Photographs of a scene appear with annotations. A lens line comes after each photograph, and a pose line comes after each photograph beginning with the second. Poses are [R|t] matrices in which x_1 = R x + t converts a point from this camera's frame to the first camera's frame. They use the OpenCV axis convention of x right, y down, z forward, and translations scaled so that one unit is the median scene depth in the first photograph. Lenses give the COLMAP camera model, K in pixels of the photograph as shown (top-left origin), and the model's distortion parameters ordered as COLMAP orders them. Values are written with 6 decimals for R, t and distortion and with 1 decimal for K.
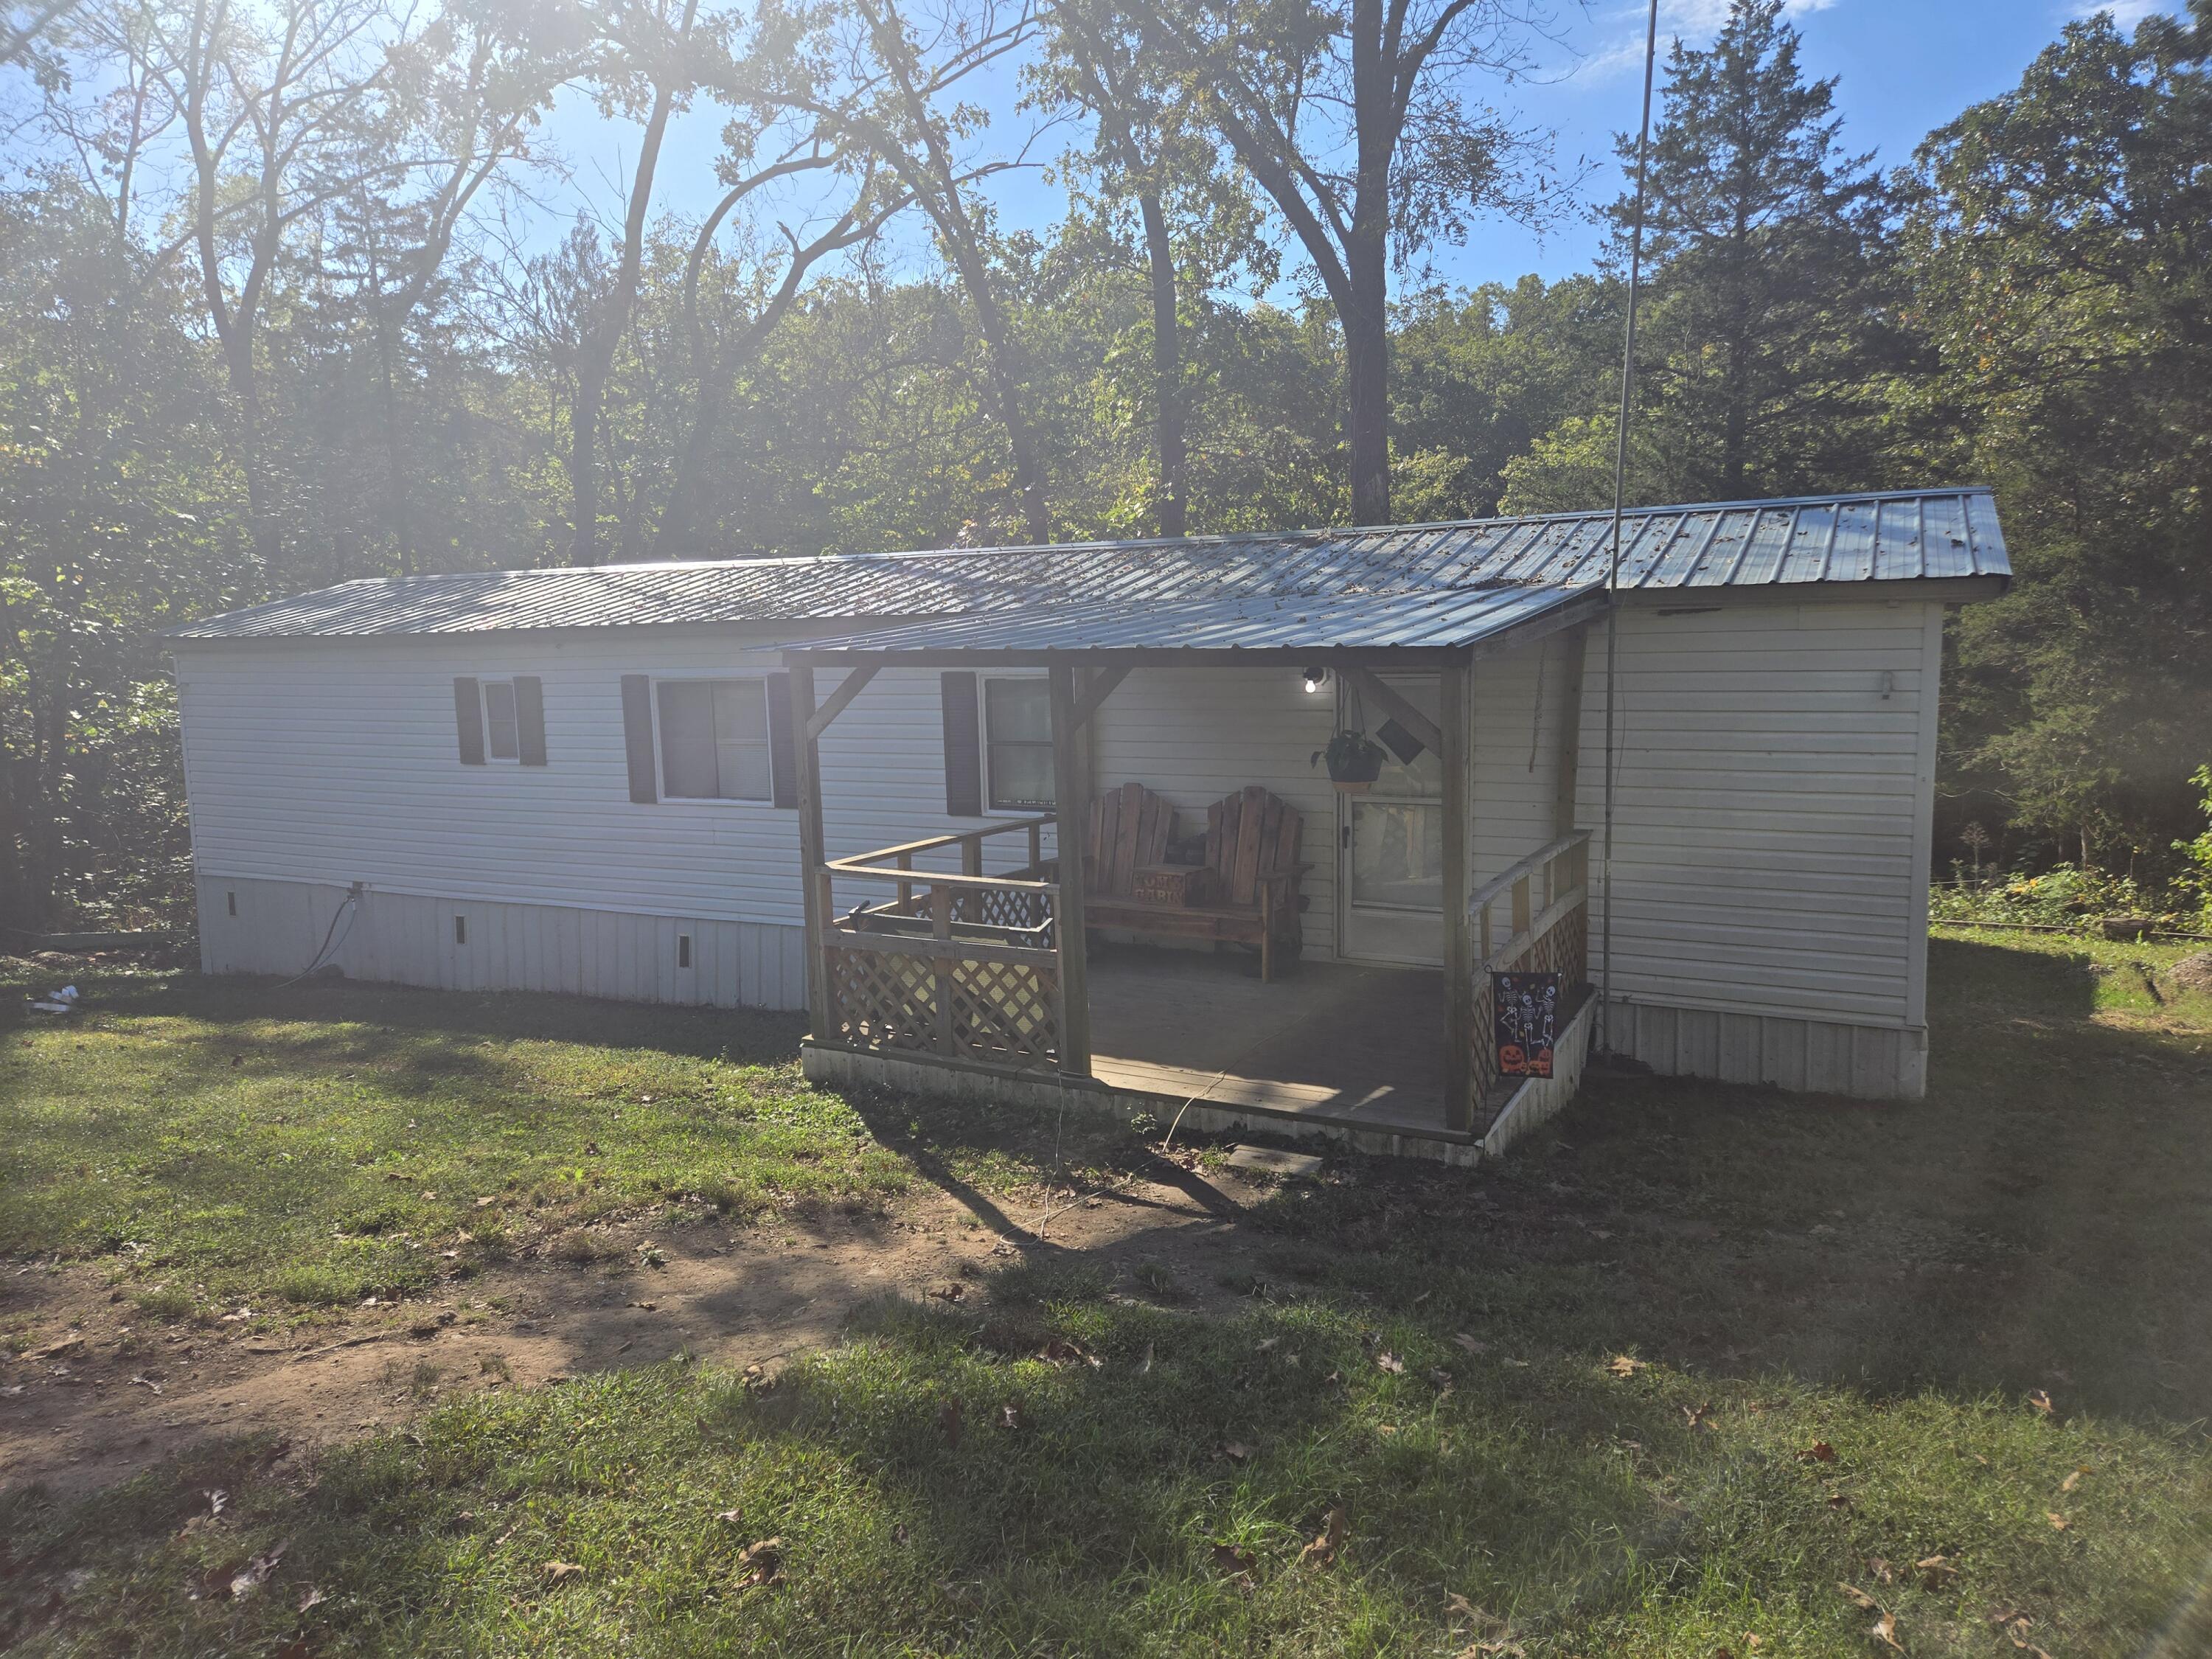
lens RADIAL K [[1473.0, 0, 1076.5], [0, 1473.0, 809.6], [0, 0, 1]] dist [0.083038, -0.065629]
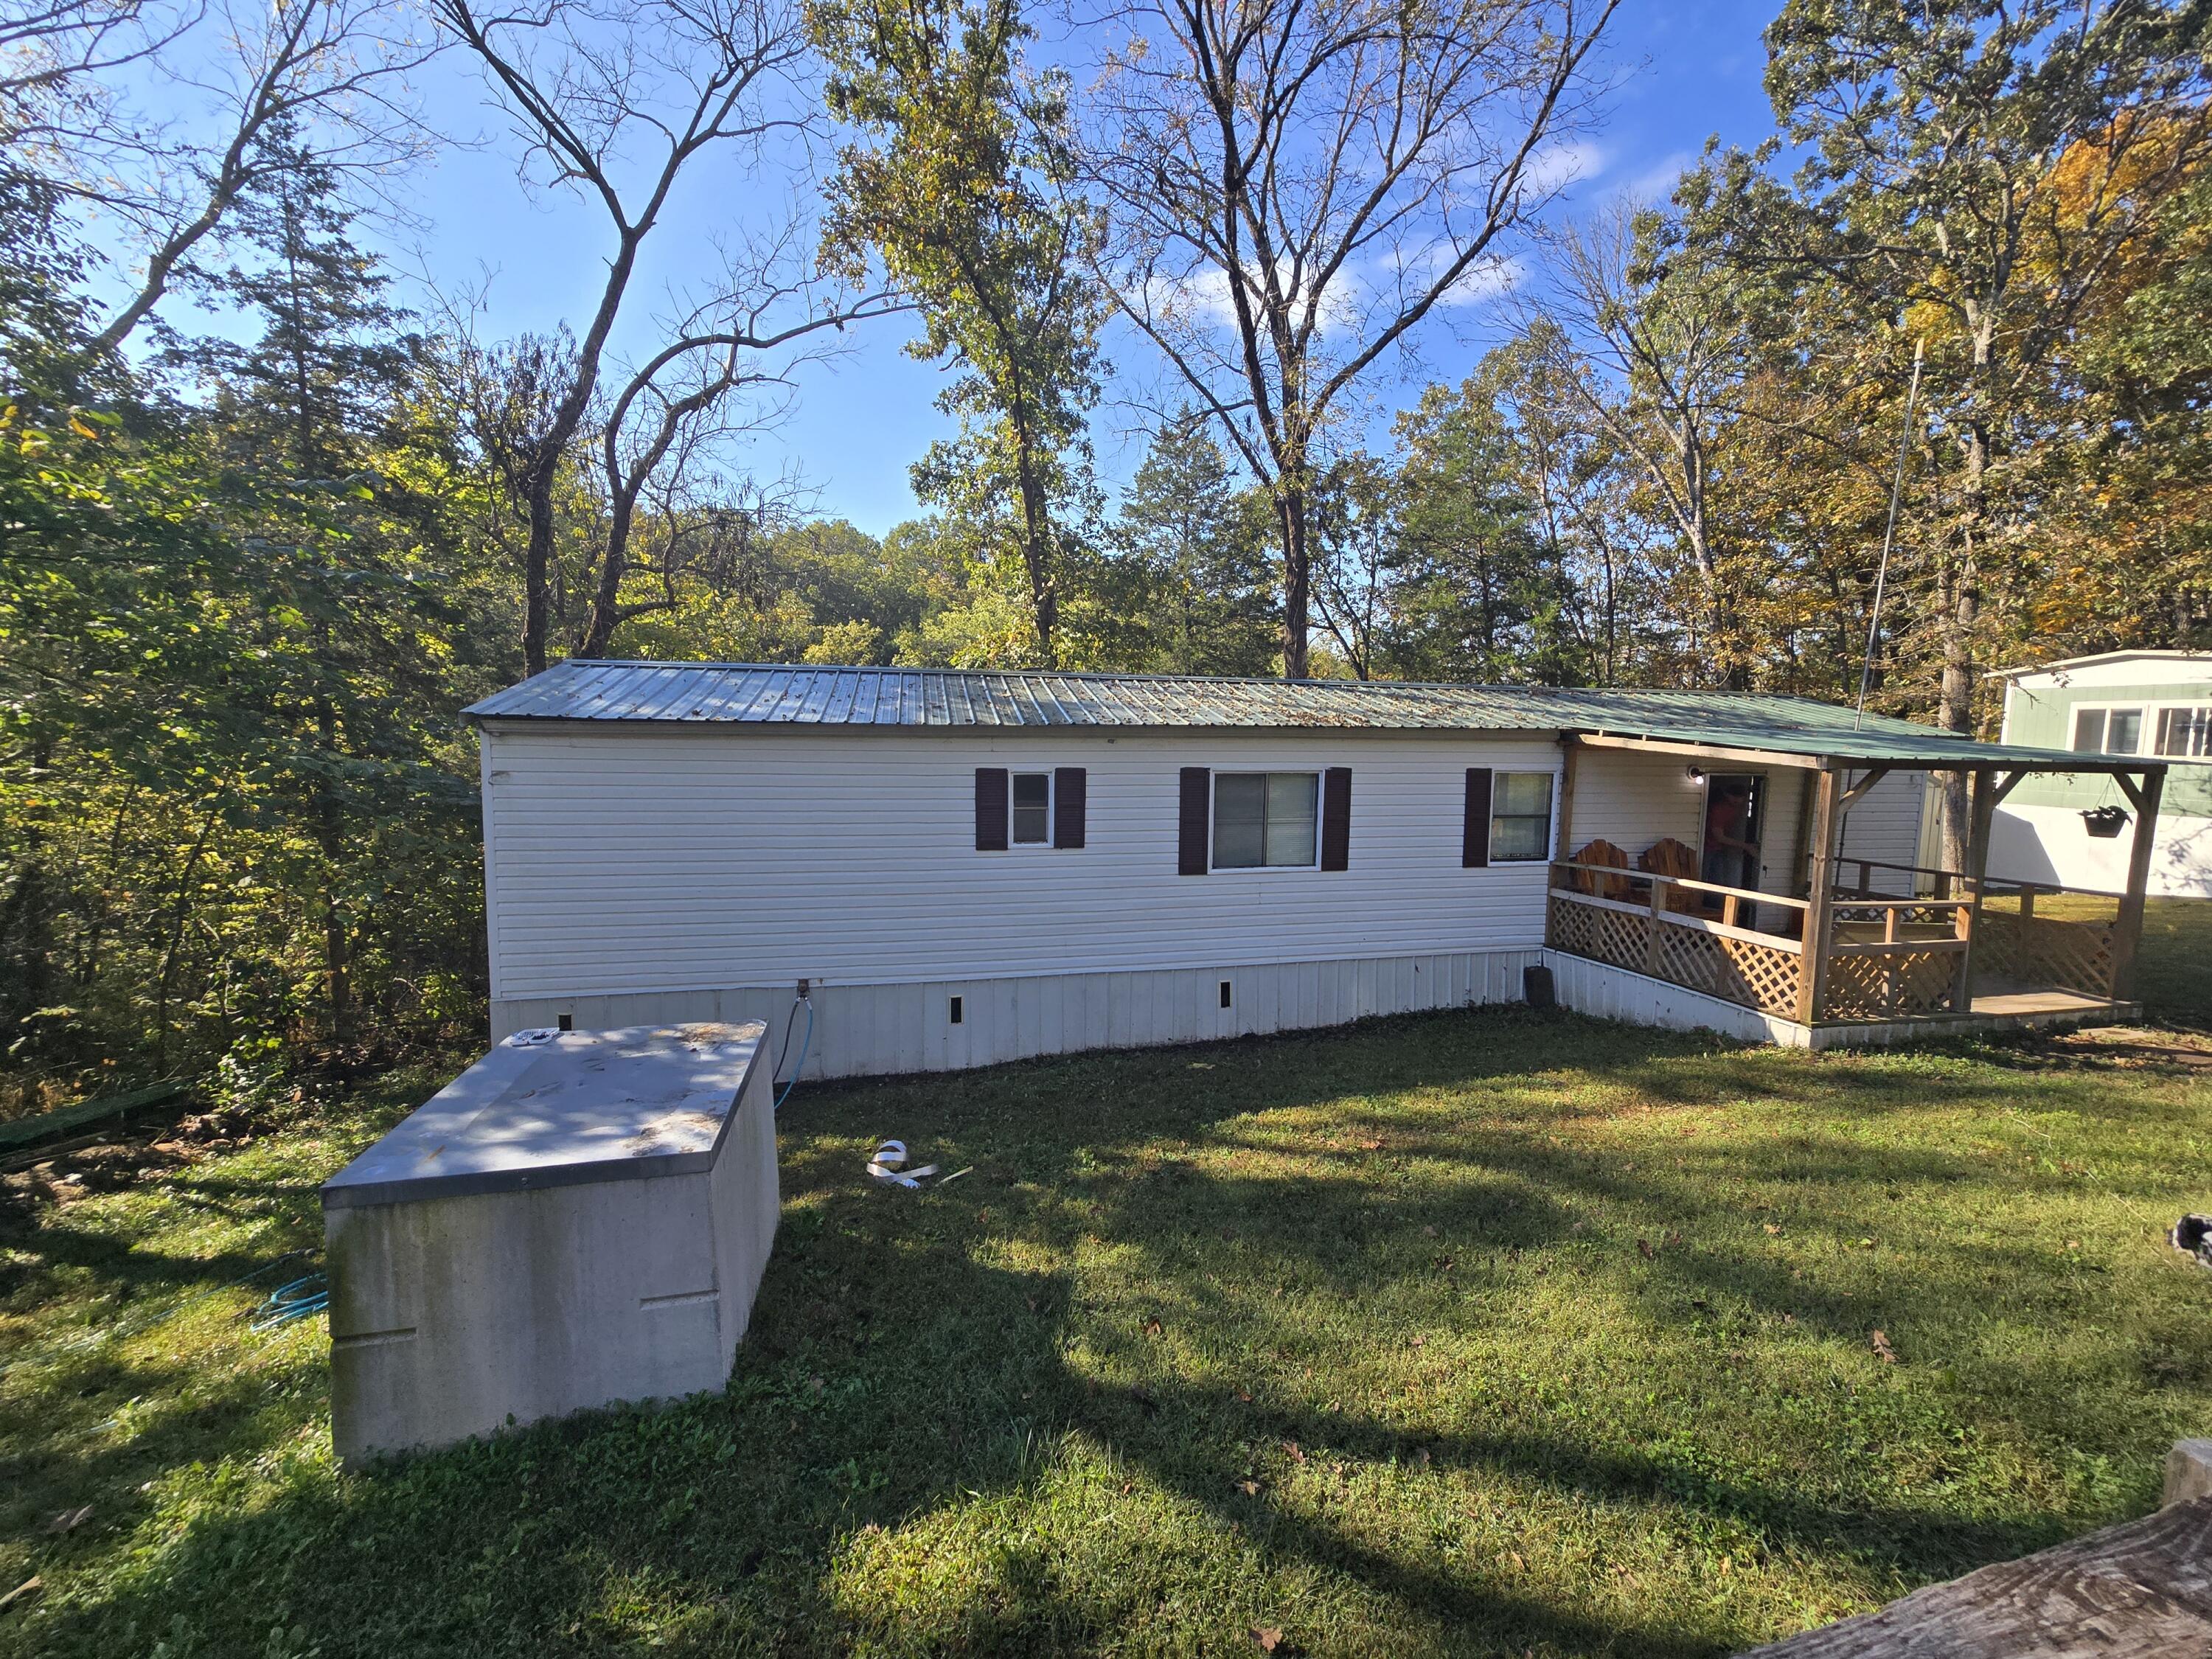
lens RADIAL K [[901.4, 0, 1113.6], [0, 901.4, 823.0], [0, 0, 1]] dist [-0.002416, 0.000007]
pose [[0.761235, -0.027423, 0.647896, -0.687974], [0.049673, 0.998636, -0.016095, -0.031809], [-0.646570, 0.044435, 0.761559, 0.417026]]
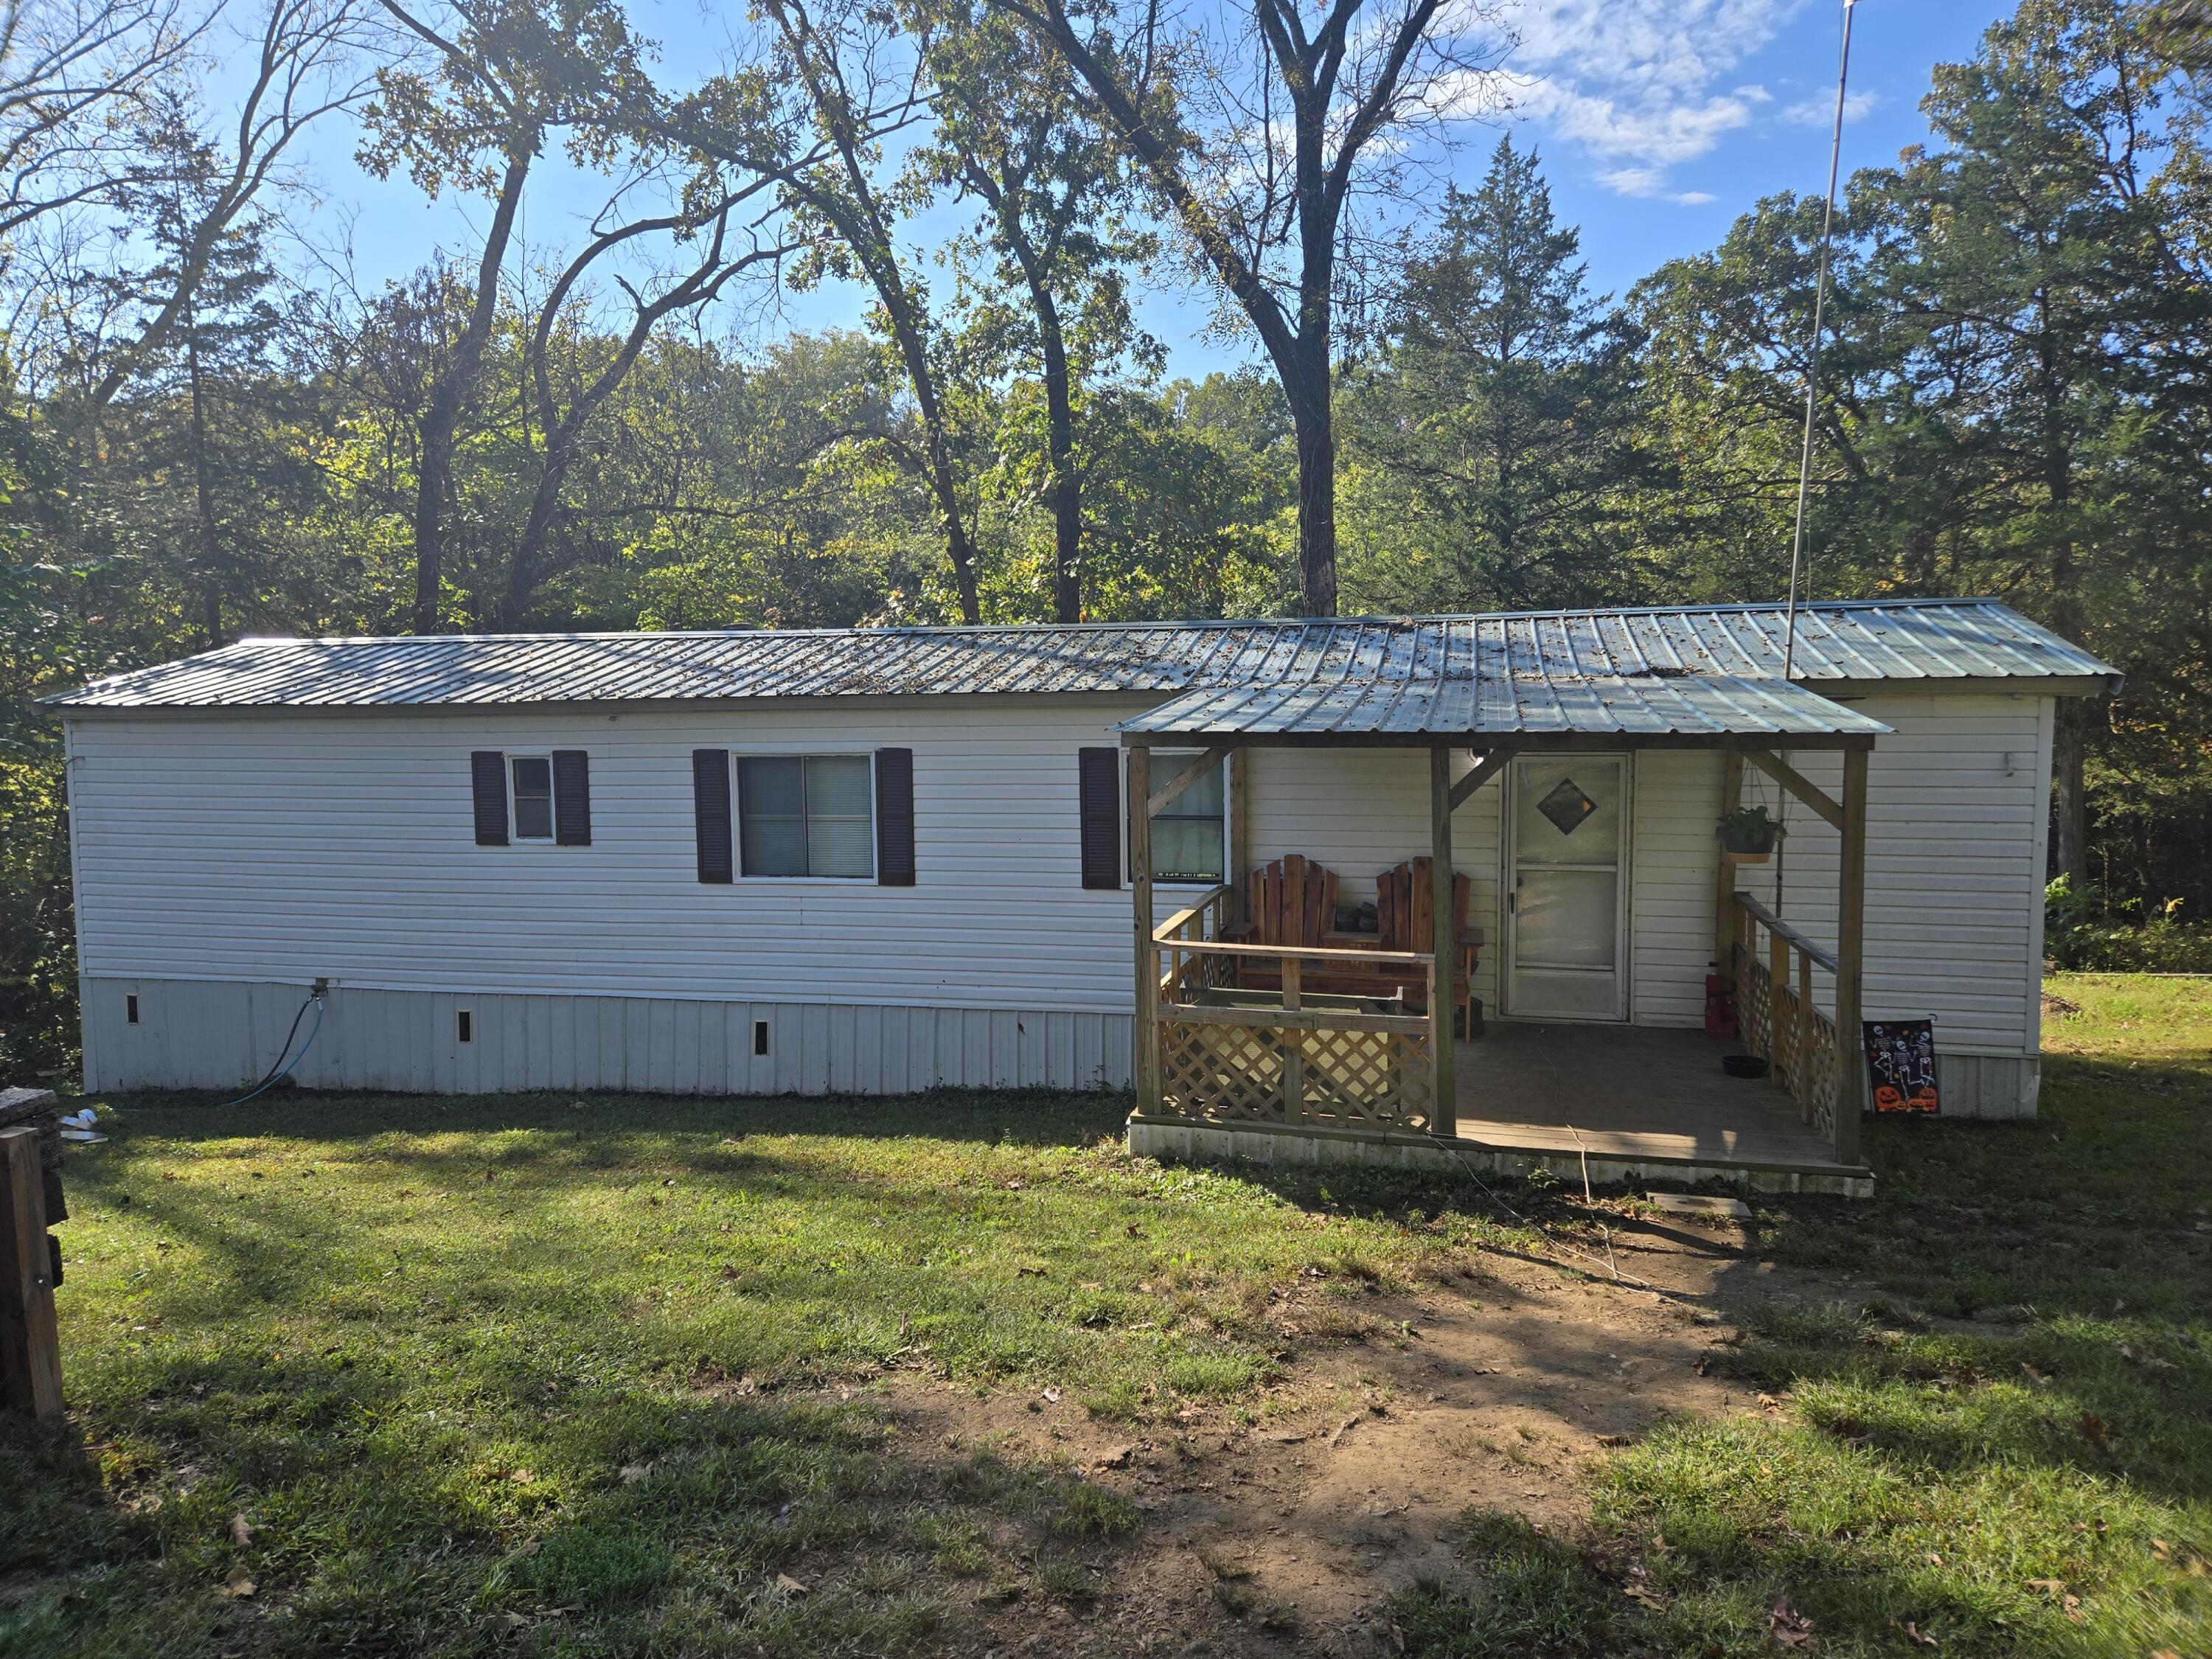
lens RADIAL K [[1476.3, 0, 1091.9], [0, 1476.3, 802.1], [0, 0, 1]] dist [0.087779, -0.079868]
pose [[0.971219, -0.005975, 0.238115, -0.241975], [0.017906, 0.998688, -0.047976, -0.005176], [-0.237516, 0.050859, 0.970051, 0.012393]]
